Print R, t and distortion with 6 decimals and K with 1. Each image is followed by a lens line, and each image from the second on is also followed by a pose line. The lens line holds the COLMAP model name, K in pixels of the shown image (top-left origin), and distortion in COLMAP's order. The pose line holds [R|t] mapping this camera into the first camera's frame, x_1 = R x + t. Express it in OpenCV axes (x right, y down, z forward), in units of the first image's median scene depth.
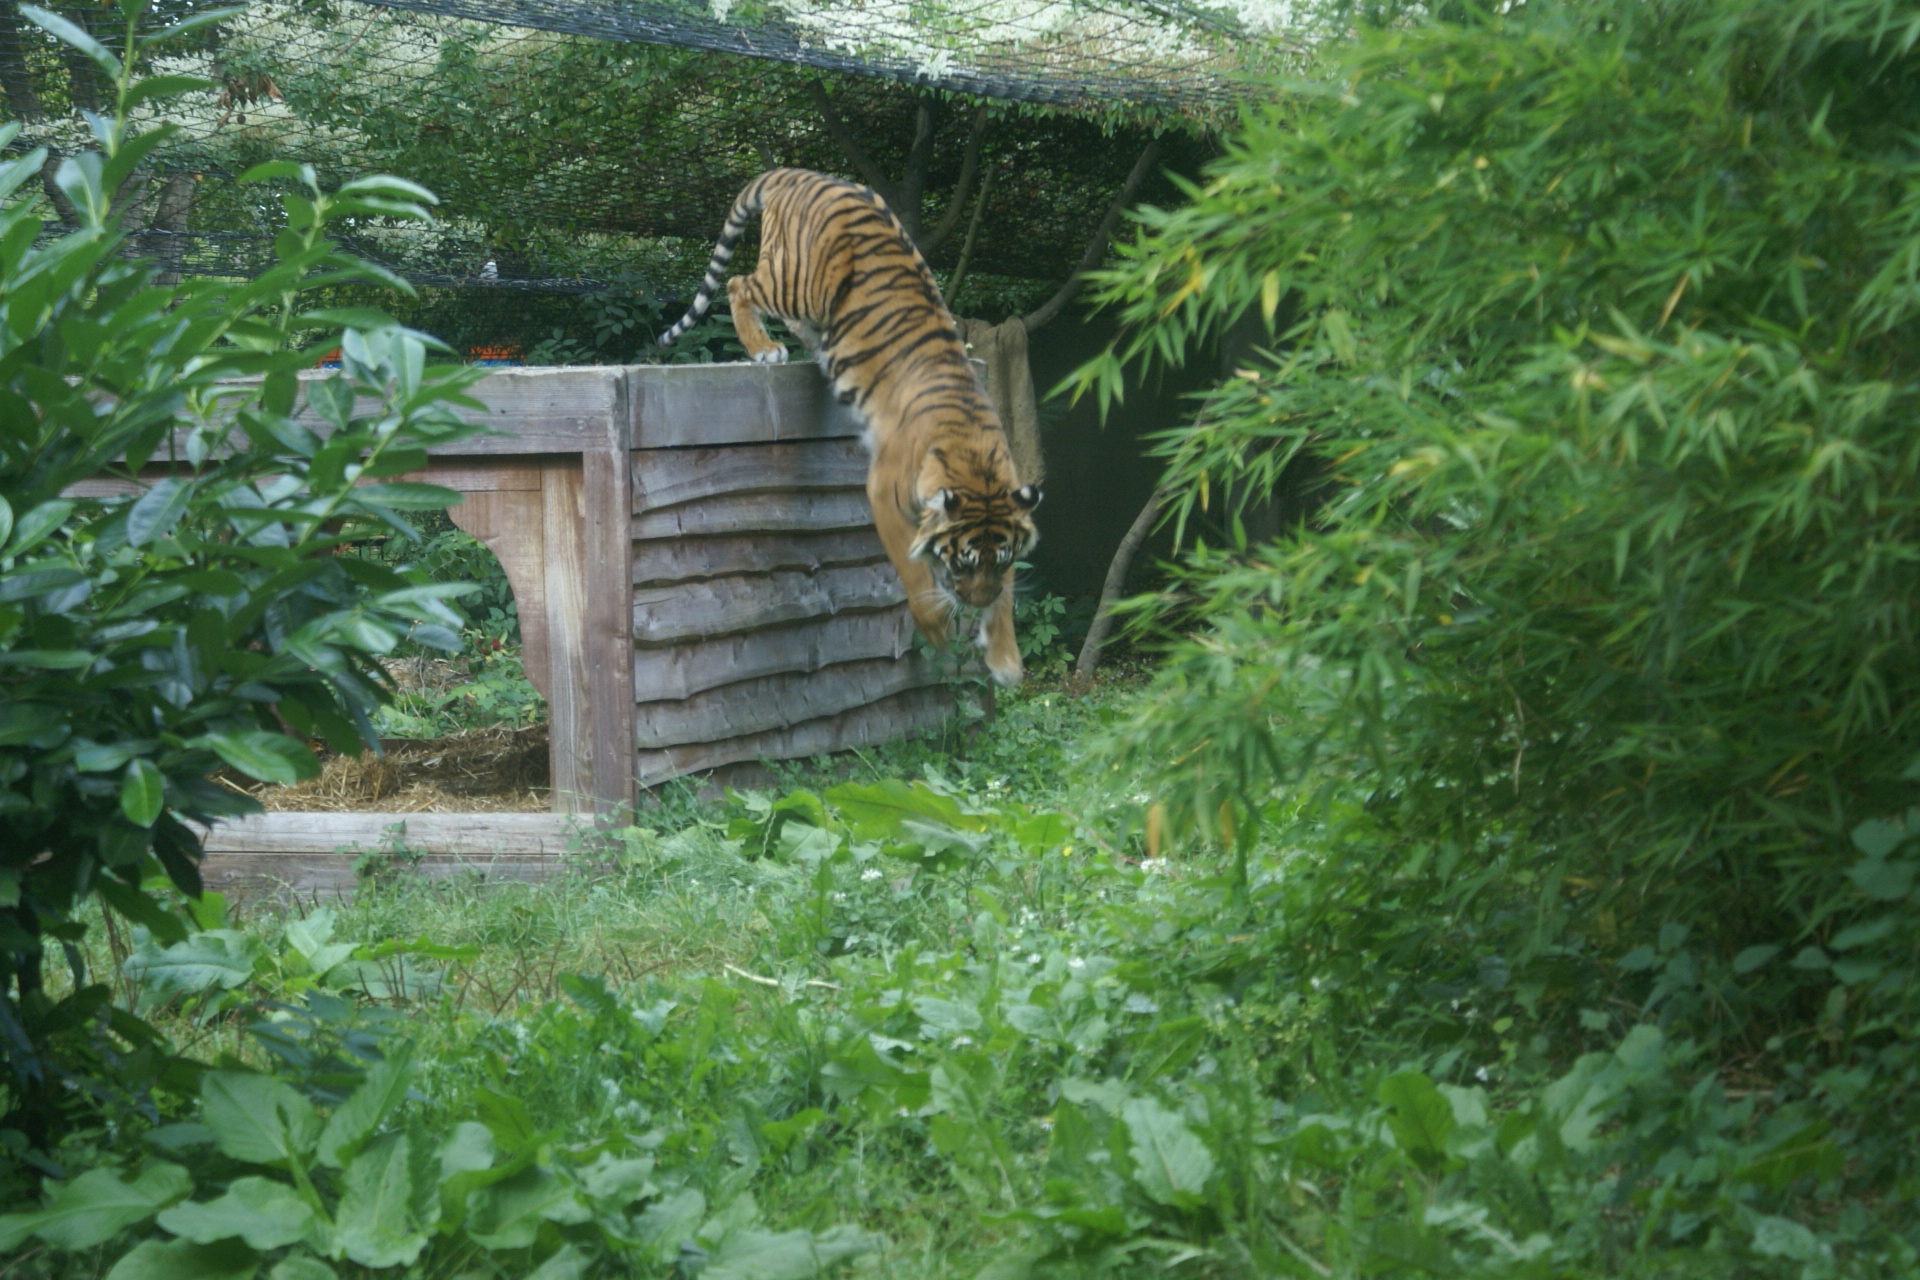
lens RADIAL K [[5468.5, 0, 960.0], [0, 5468.5, 640.0], [0, 0, 1]] dist [0.039123, 0.851661]
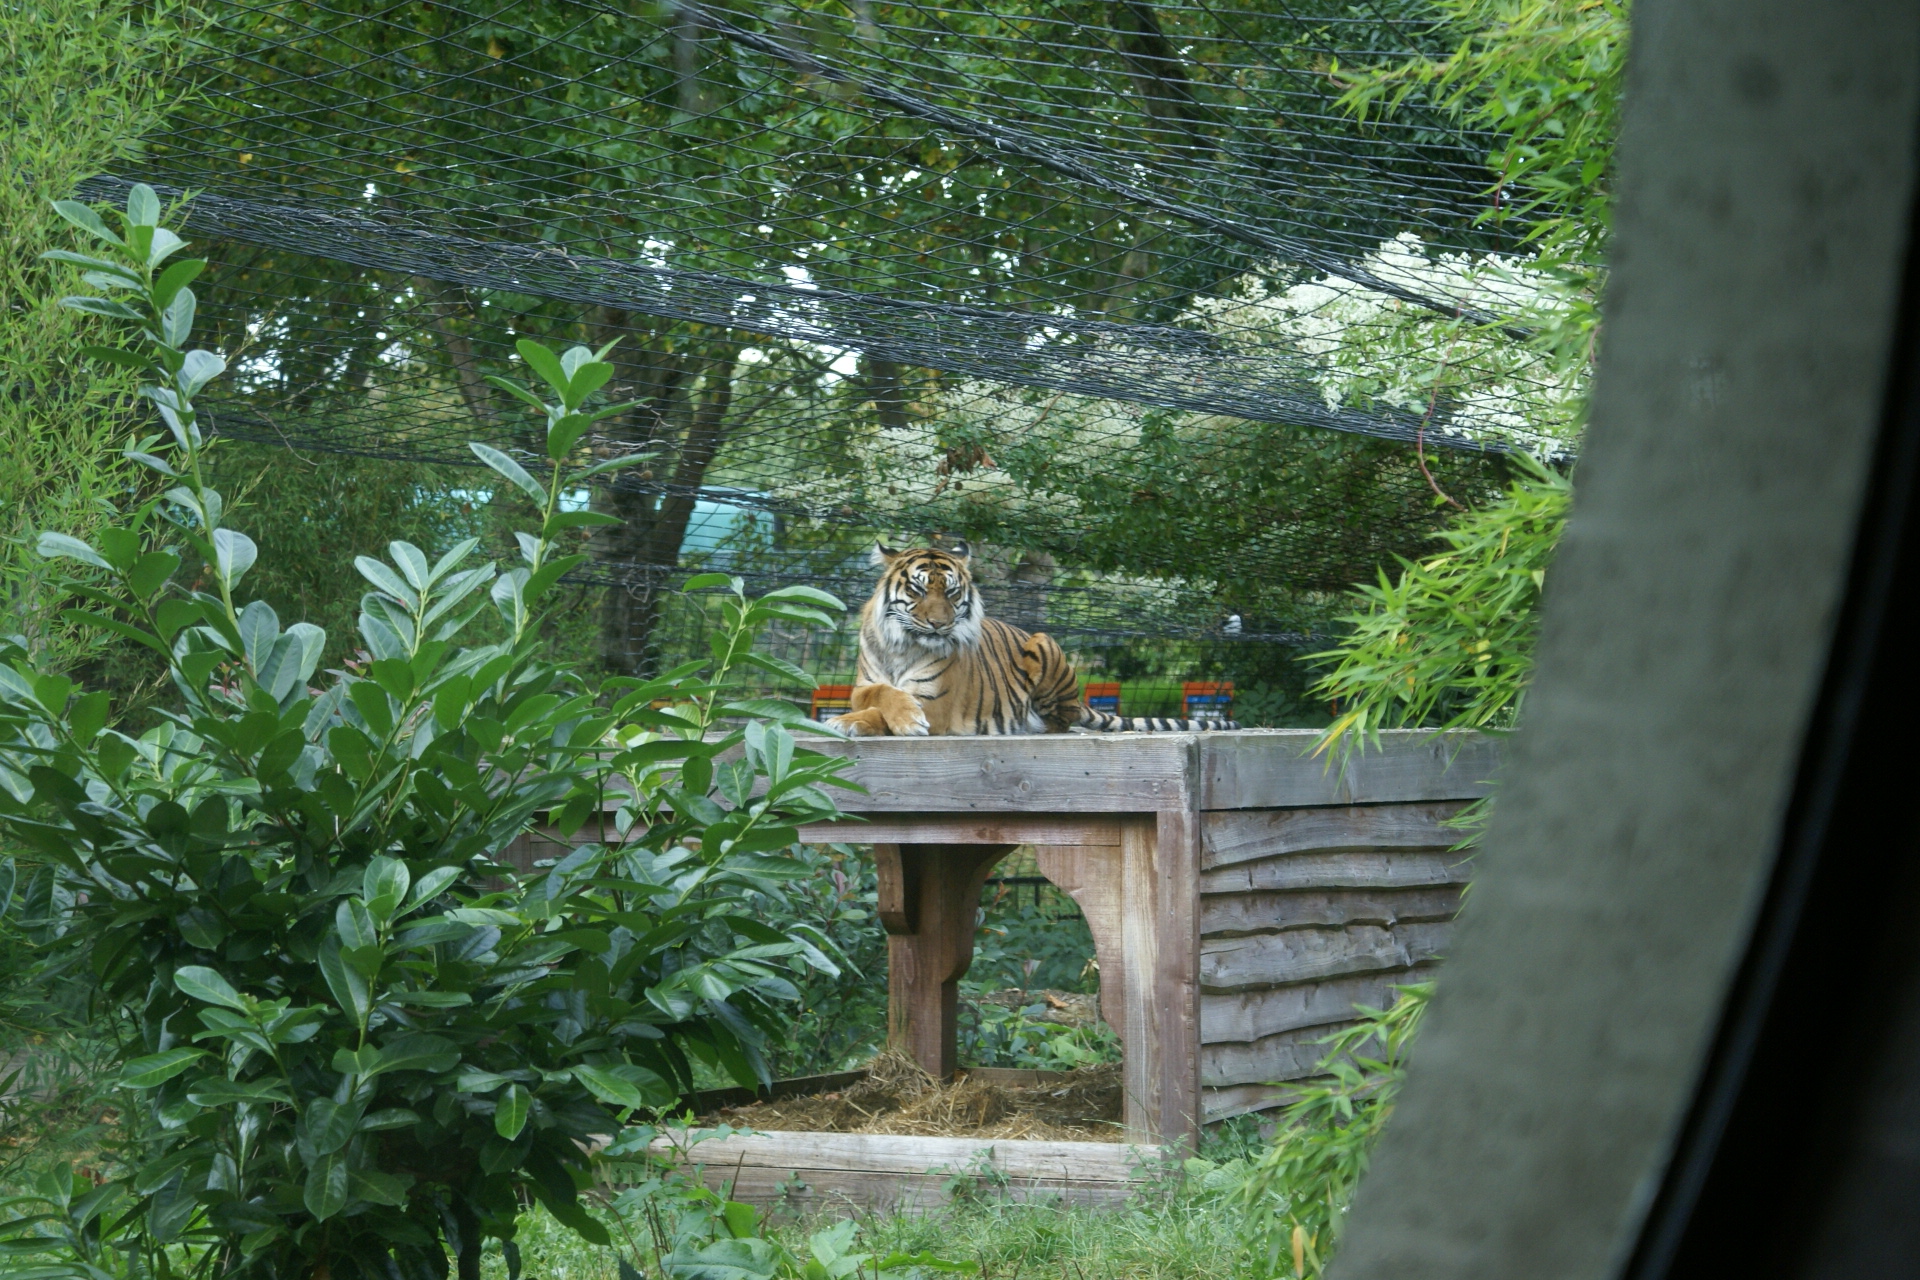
lens RADIAL K [[5468.5, 0, 960.0], [0, 5468.5, 640.0], [0, 0, 1]] dist [0.039123, 0.851661]
pose [[0.986470, 0.016289, -0.163131, 0.067845], [-0.026163, 0.997941, -0.058562, -0.003600], [0.161841, 0.062038, 0.984865, -0.080345]]
